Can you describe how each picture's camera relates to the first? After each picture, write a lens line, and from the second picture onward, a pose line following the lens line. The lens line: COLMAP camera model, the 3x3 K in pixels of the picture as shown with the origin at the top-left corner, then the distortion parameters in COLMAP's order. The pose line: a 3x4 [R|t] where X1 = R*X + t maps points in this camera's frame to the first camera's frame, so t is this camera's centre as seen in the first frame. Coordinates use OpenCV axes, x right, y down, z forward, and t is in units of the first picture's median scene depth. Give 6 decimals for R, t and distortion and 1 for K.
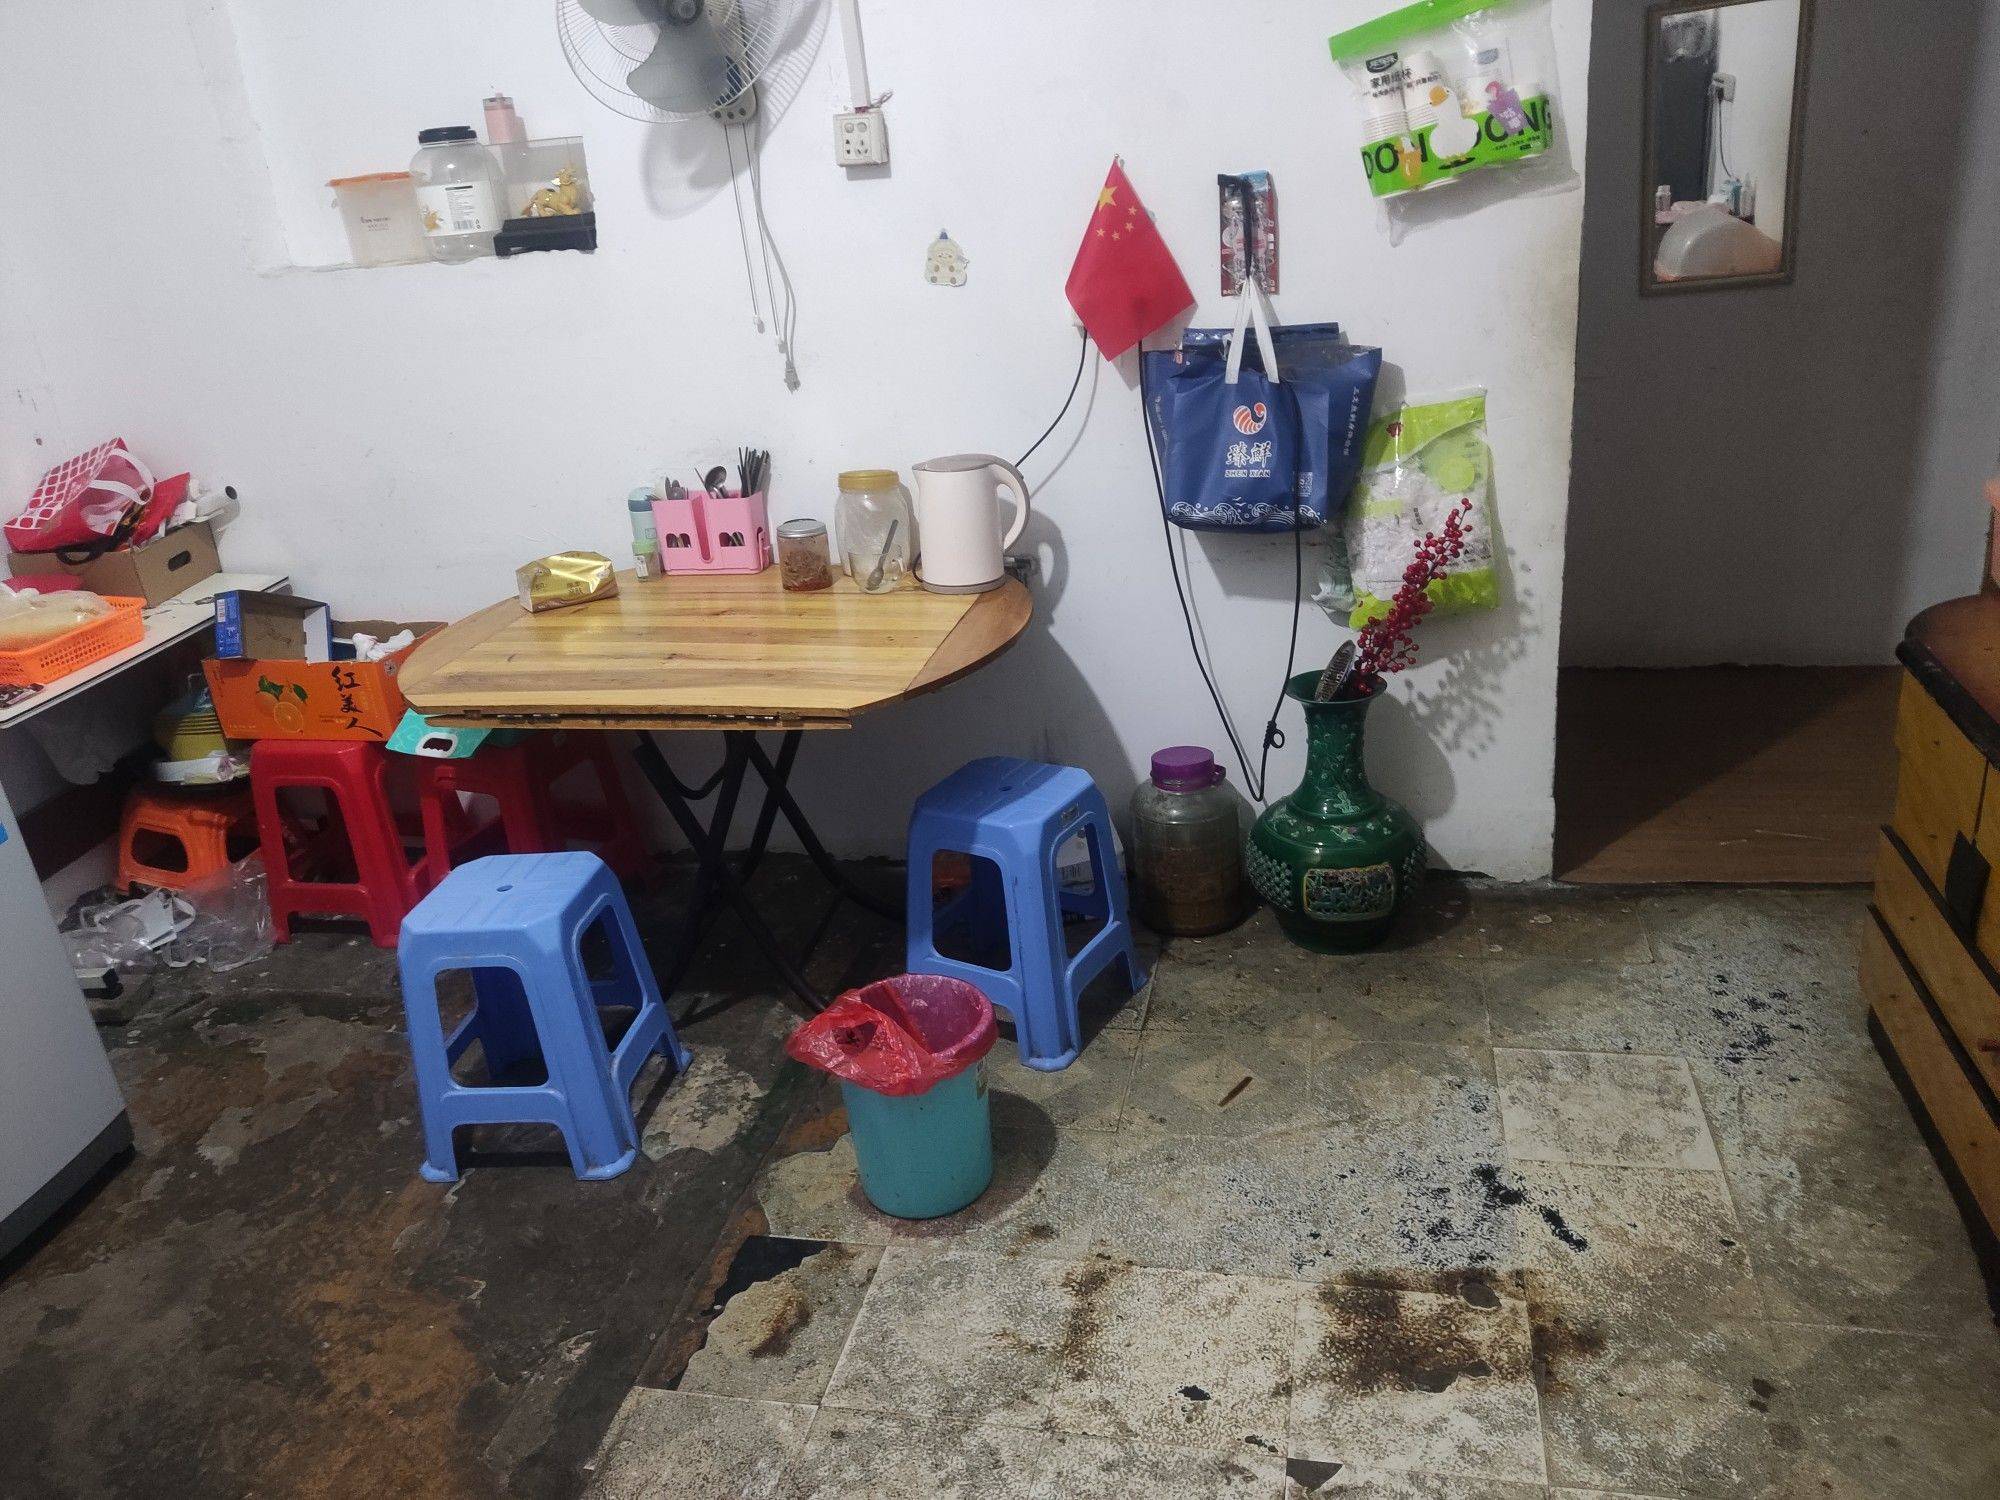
lens RADIAL K [[1521.9, 0, 1000.0], [0, 1521.9, 750.0], [0, 0, 1]] dist [0.042089, -0.067739]
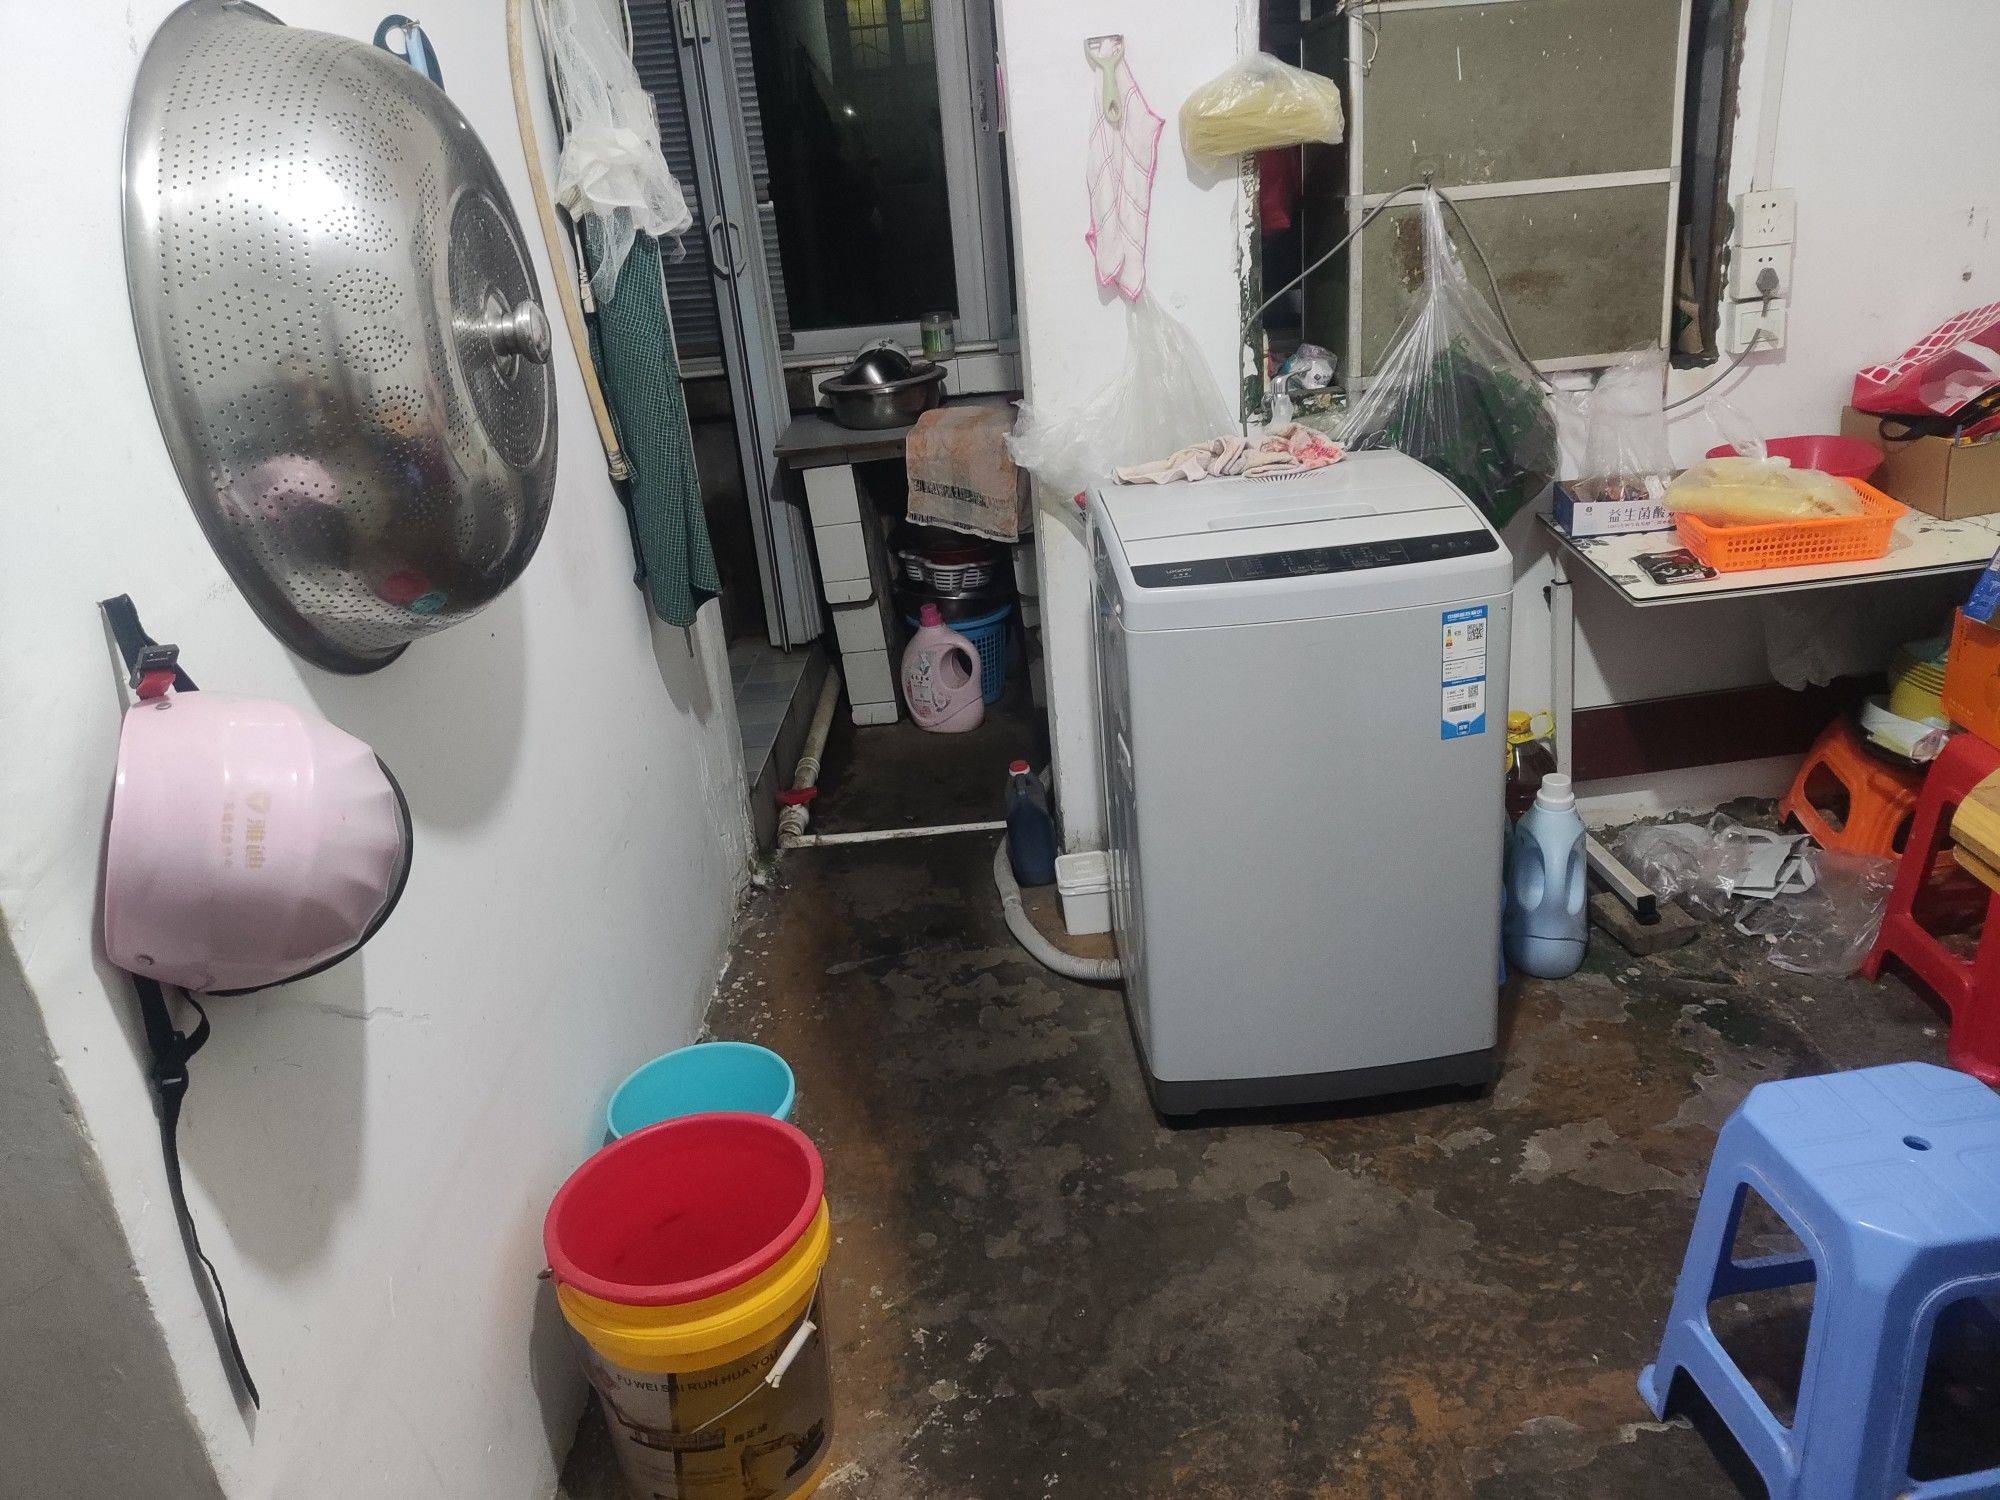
lens RADIAL K [[1521.9, 0, 1000.0], [0, 1521.9, 750.0], [0, 0, 1]] dist [0.042089, -0.067739]
pose [[0.262989, 0.443667, -0.856736, 0.029628], [-0.316827, 0.878463, 0.357663, -0.117552], [0.911294, 0.177376, 0.371592, 0.307706]]
